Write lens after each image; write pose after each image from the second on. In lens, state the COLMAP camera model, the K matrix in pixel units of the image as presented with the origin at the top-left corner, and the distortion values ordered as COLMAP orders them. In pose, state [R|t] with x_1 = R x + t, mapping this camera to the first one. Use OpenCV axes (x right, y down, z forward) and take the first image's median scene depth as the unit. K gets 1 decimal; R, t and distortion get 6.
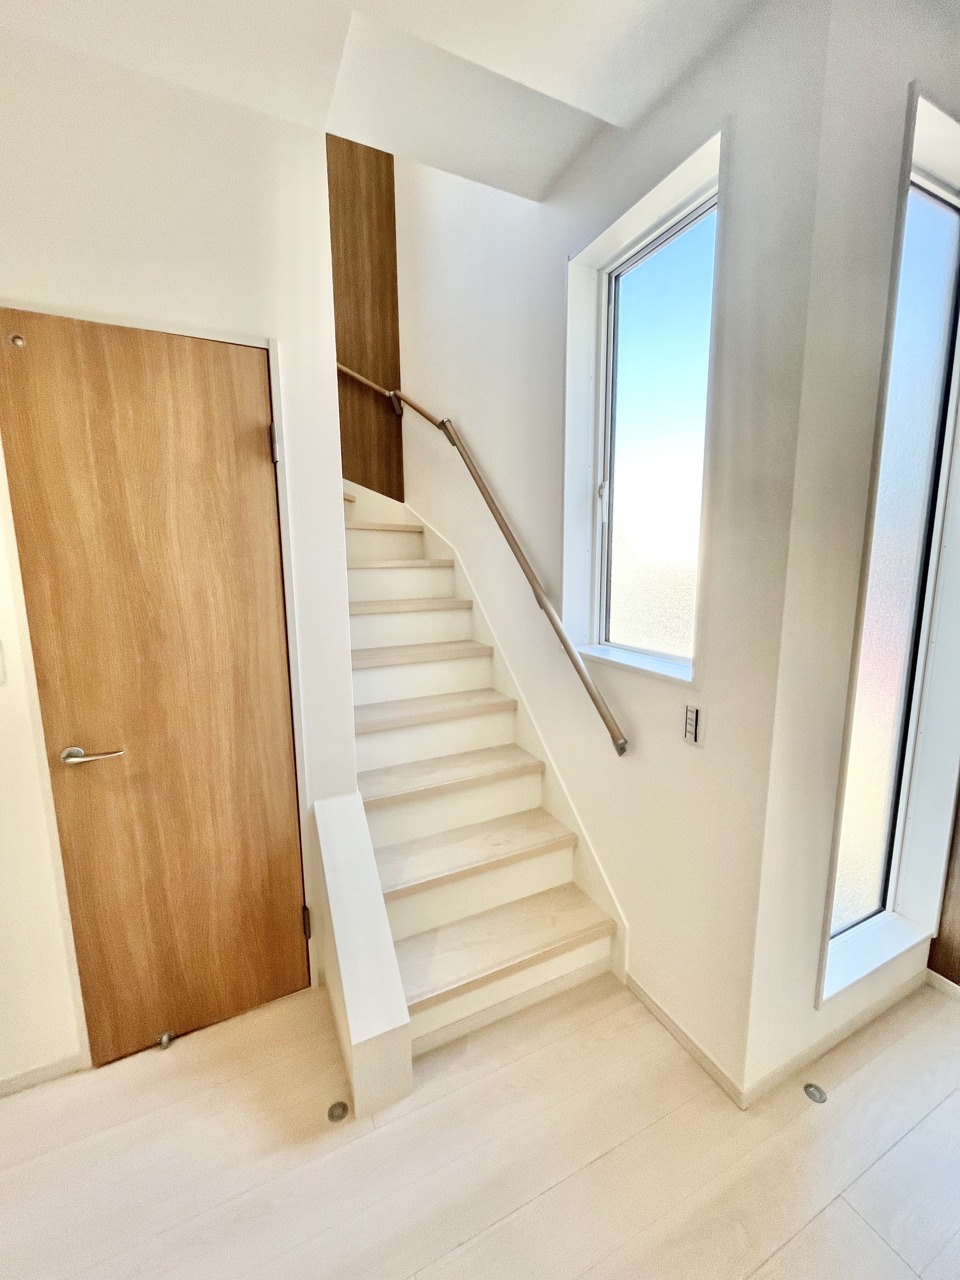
lens RADIAL K [[519.0, 0, 482.6], [0, 519.0, 637.7], [0, 0, 1]] dist [-0.004978, 0.000547]
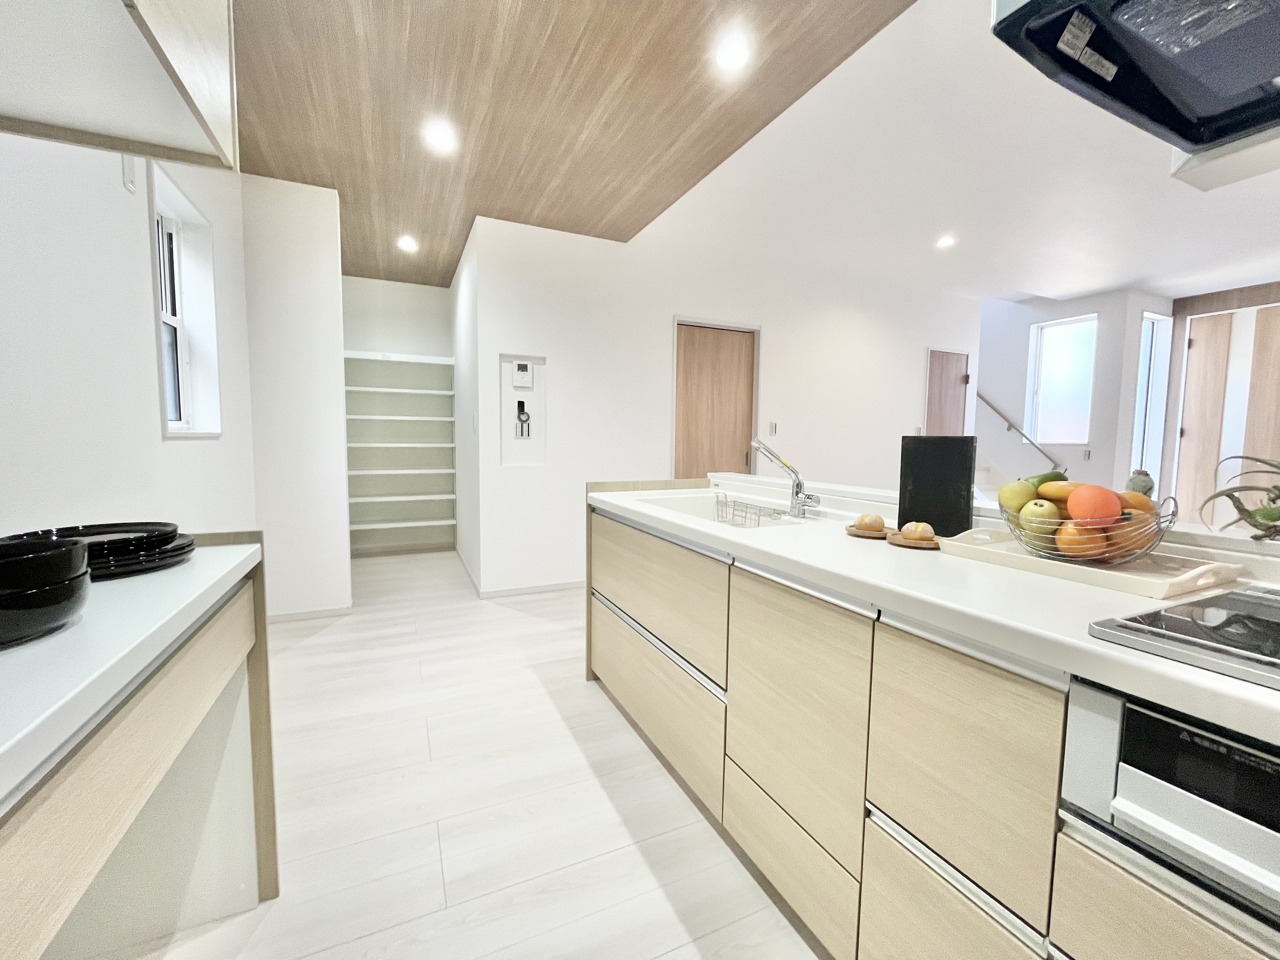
lens RADIAL K [[519.0, 0, 638.6], [0, 519.0, 478.5], [0, 0, 1]] dist [-0.004978, 0.000547]
pose [[0.999482, 0.024505, -0.020884, -2.657782], [-0.026296, 0.995565, -0.090330, 0.729261], [0.018578, 0.090832, 0.995693, -2.673685]]
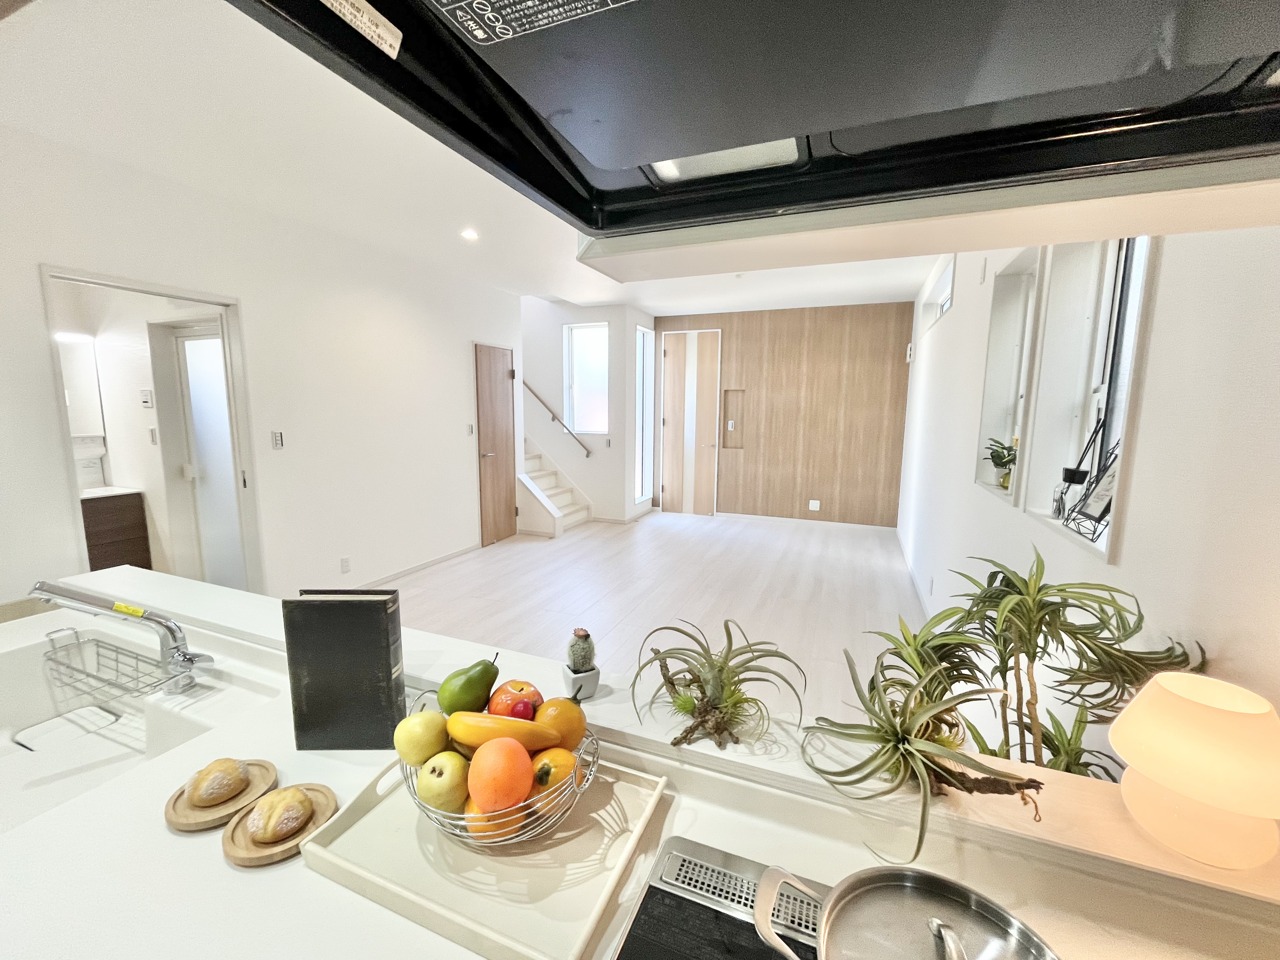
lens RADIAL K [[519.0, 0, 638.6], [0, 519.0, 478.5], [0, 0, 1]] dist [-0.004978, 0.000547]
pose [[0.748500, -0.073868, 0.659008, -2.270423], [0.095576, 0.995418, 0.003021, 0.459448], [-0.656211, 0.060724, 0.752130, -2.411085]]
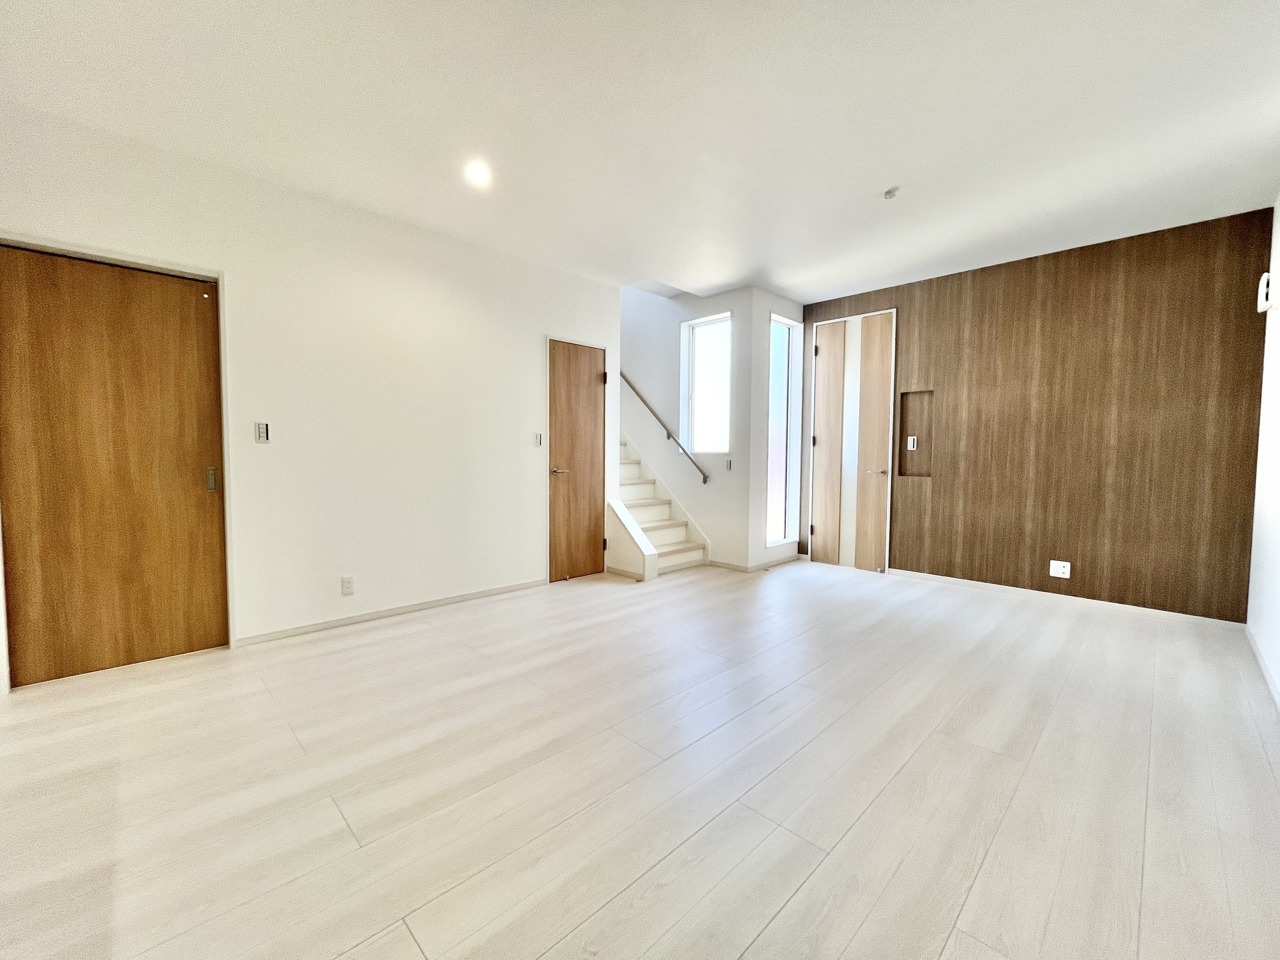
lens RADIAL K [[519.0, 0, 638.6], [0, 519.0, 478.5], [0, 0, 1]] dist [-0.004978, 0.000547]
pose [[0.949636, 0.002130, 0.313349, -1.199403], [0.035550, 0.992788, -0.114487, 0.602195], [-0.311333, 0.119860, 0.942712, -1.976946]]
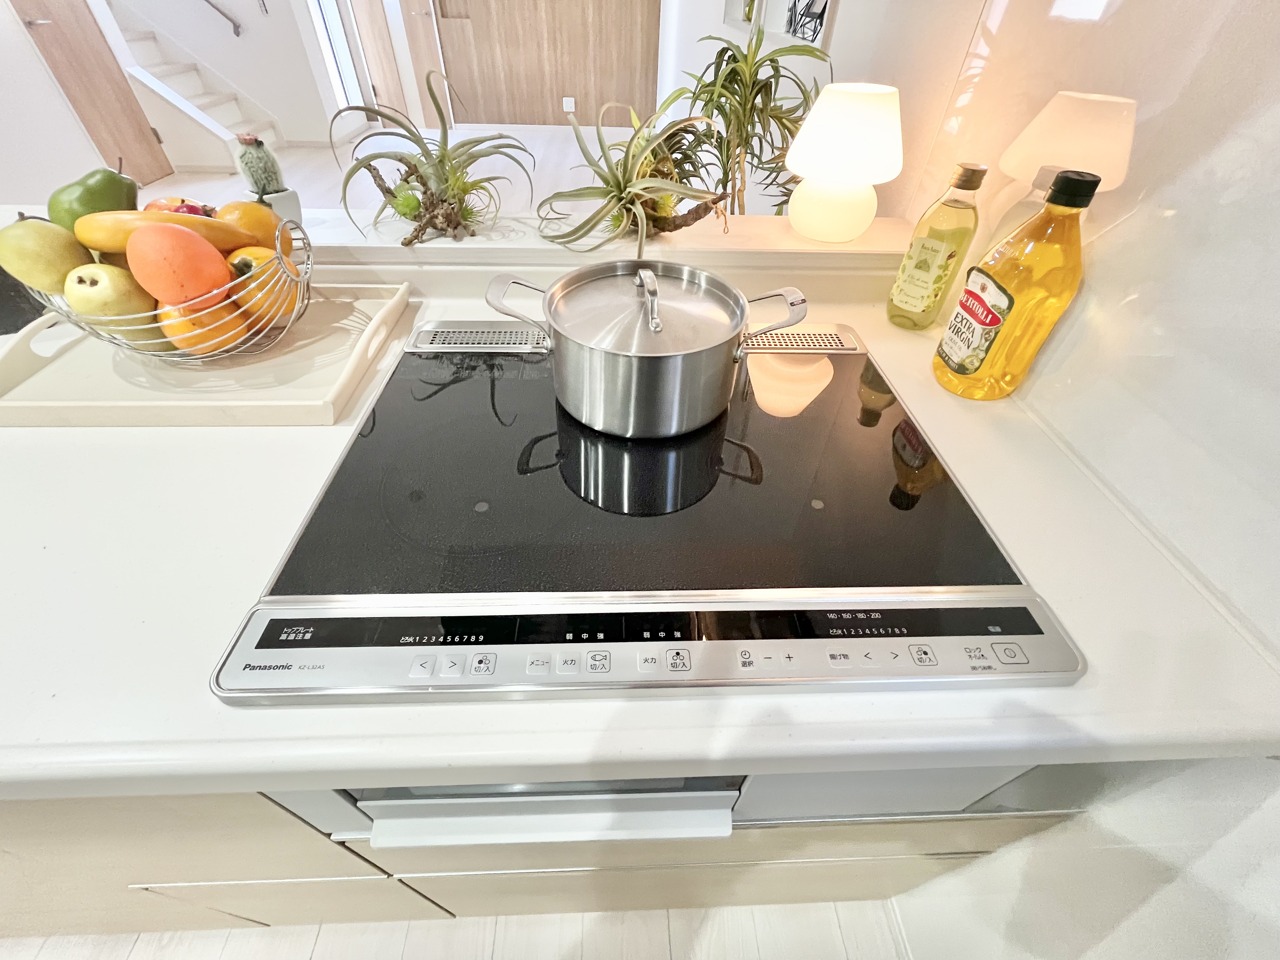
lens RADIAL K [[519.0, 0, 638.6], [0, 519.0, 478.5], [0, 0, 1]] dist [-0.004978, 0.000547]
pose [[0.403208, -0.617866, 0.675029, -2.294550], [0.122390, 0.767433, 0.629339, 0.616995], [-0.906887, -0.171138, 0.385056, -2.448030]]
